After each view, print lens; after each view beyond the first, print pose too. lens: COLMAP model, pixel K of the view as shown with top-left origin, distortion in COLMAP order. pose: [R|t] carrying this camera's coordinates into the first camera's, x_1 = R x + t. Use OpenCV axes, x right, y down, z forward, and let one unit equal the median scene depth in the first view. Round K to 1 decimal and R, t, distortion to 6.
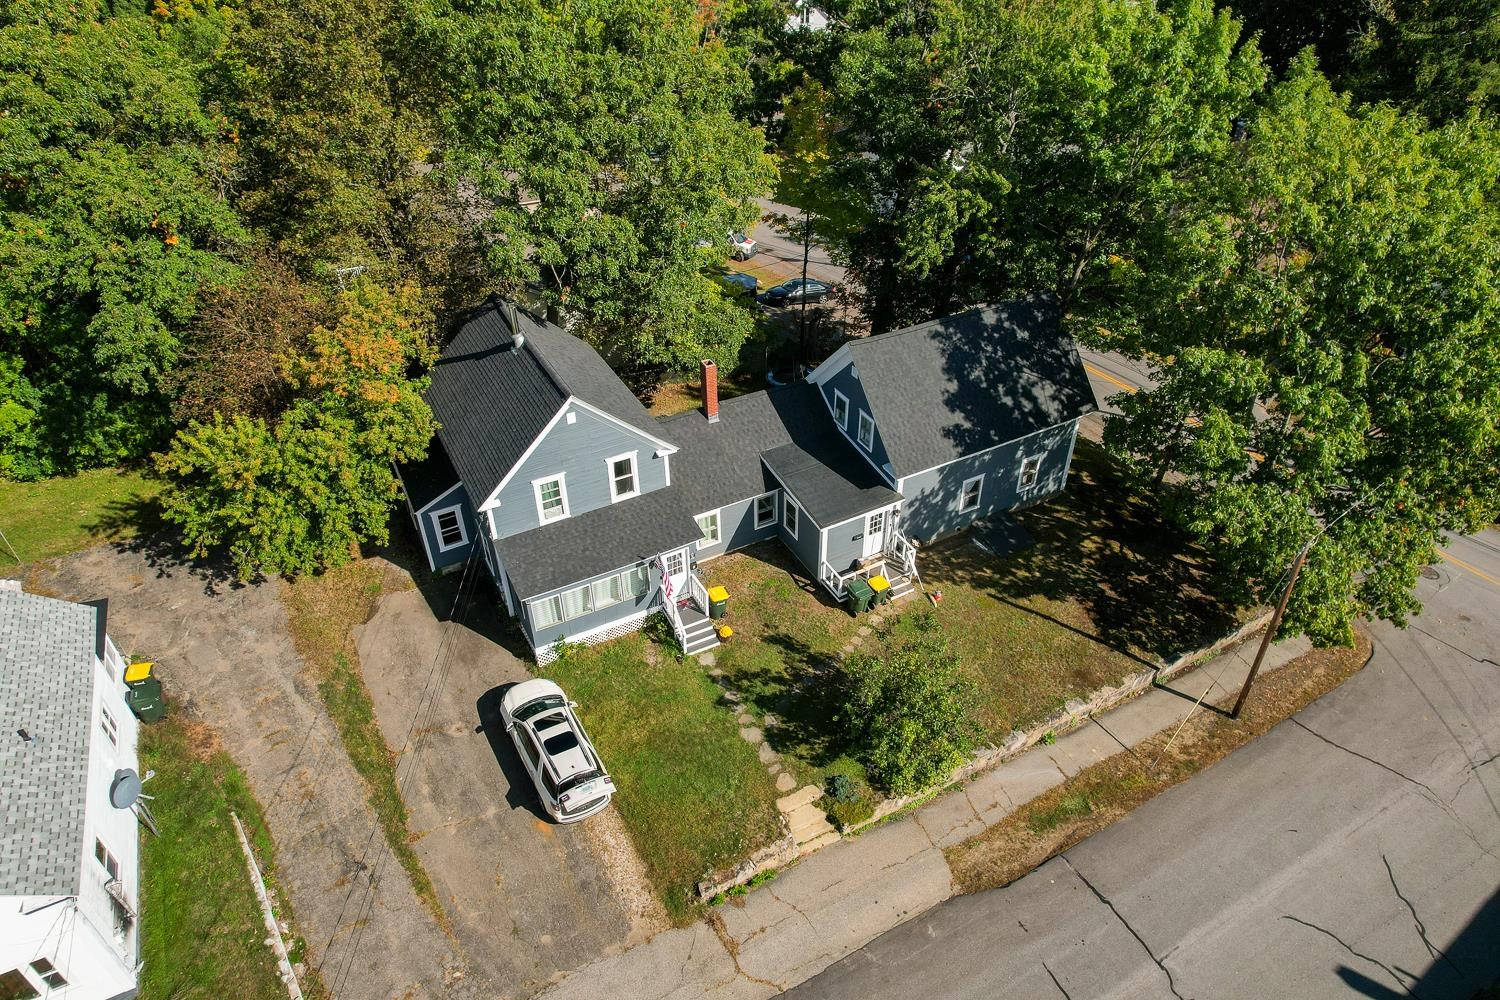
lens RADIAL K [[956.1, 0, 754.5], [0, 956.1, 497.7], [0, 0, 1]] dist [-0.081182, 0.065652]
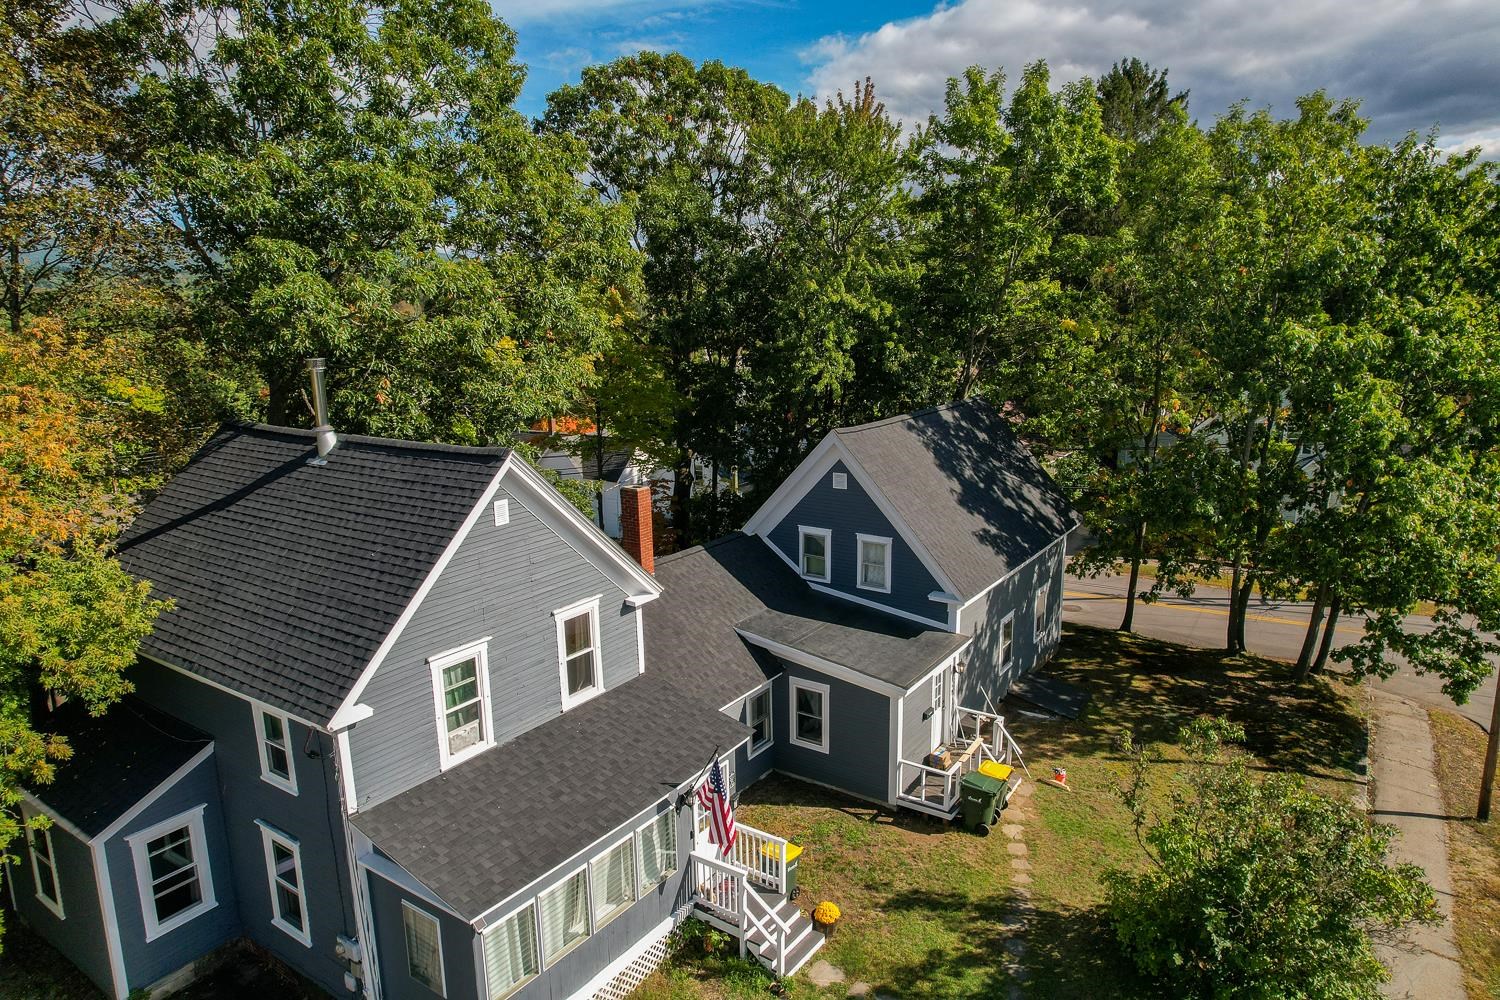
lens RADIAL K [[956.1, 0, 759.8], [0, 956.1, 496.9], [0, 0, 1]] dist [-0.081182, 0.065652]
pose [[0.887157, -0.102057, 0.450041, -0.271737], [0.282852, 0.890824, -0.355566, 0.112921], [-0.364619, 0.442738, 0.819168, 0.500691]]
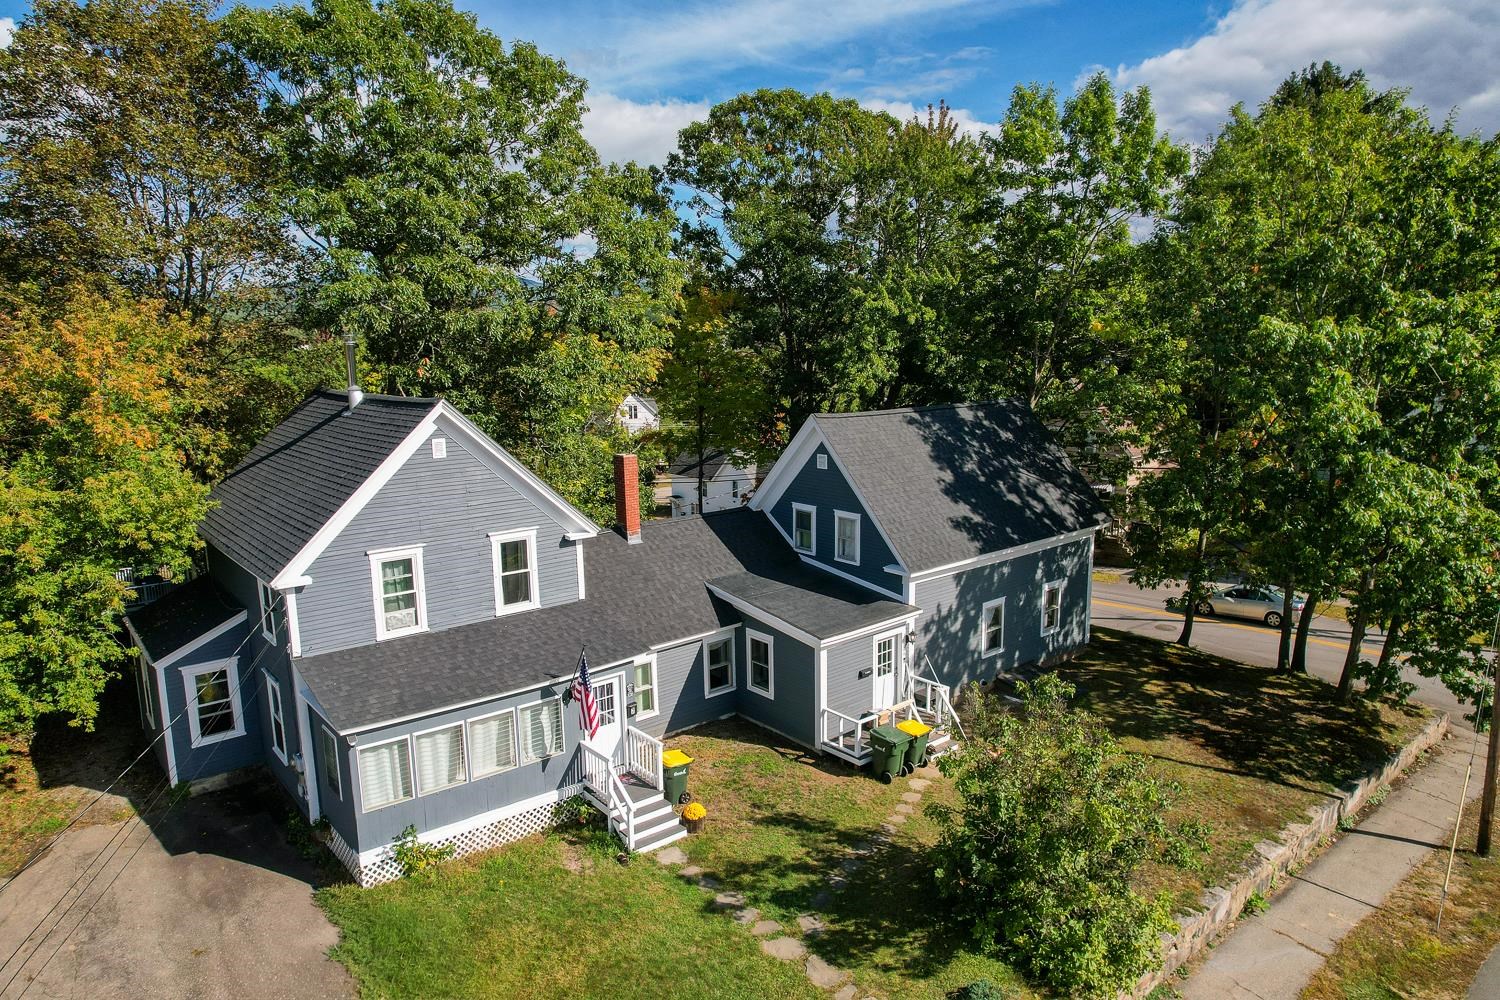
lens RADIAL K [[956.1, 0, 753.9], [0, 956.1, 499.8], [0, 0, 1]] dist [-0.081182, 0.065652]
pose [[0.979735, -0.043475, 0.195521, -0.102113], [0.127851, 0.887169, -0.443379, 0.237195], [-0.154184, 0.459391, 0.874750, 0.392159]]
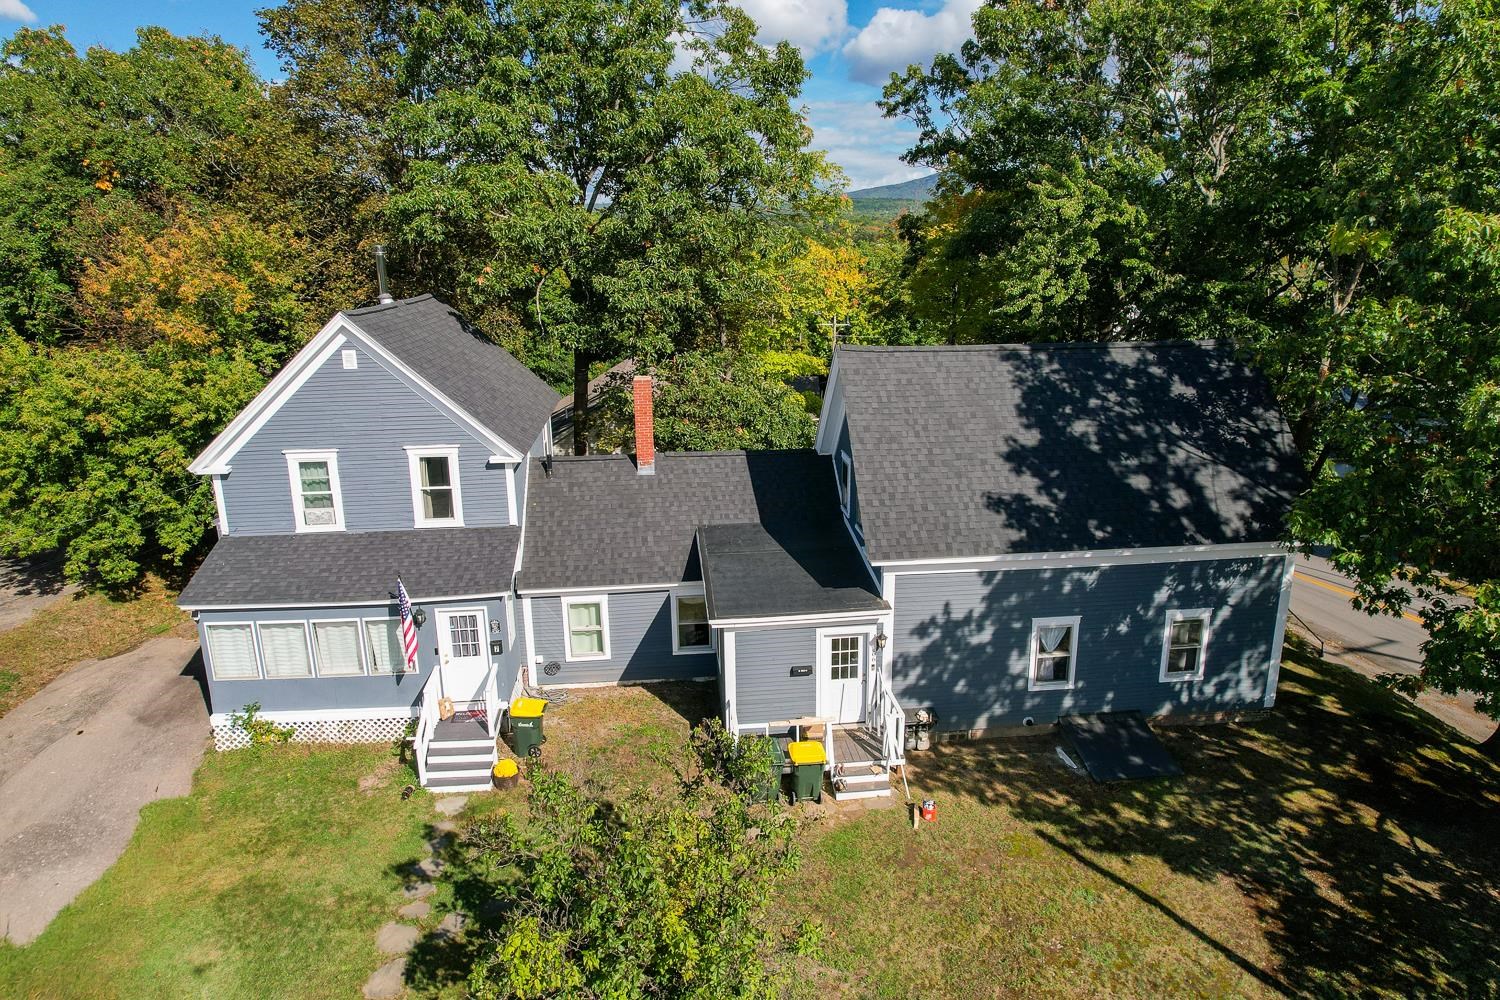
lens RADIAL K [[956.1, 0, 757.0], [0, 956.1, 508.5], [0, 0, 1]] dist [-0.081182, 0.065652]
pose [[0.923425, 0.095753, -0.371642, 0.298760], [-0.222056, 0.923123, -0.313904, 0.142961], [0.313014, 0.372392, 0.873697, 0.511664]]
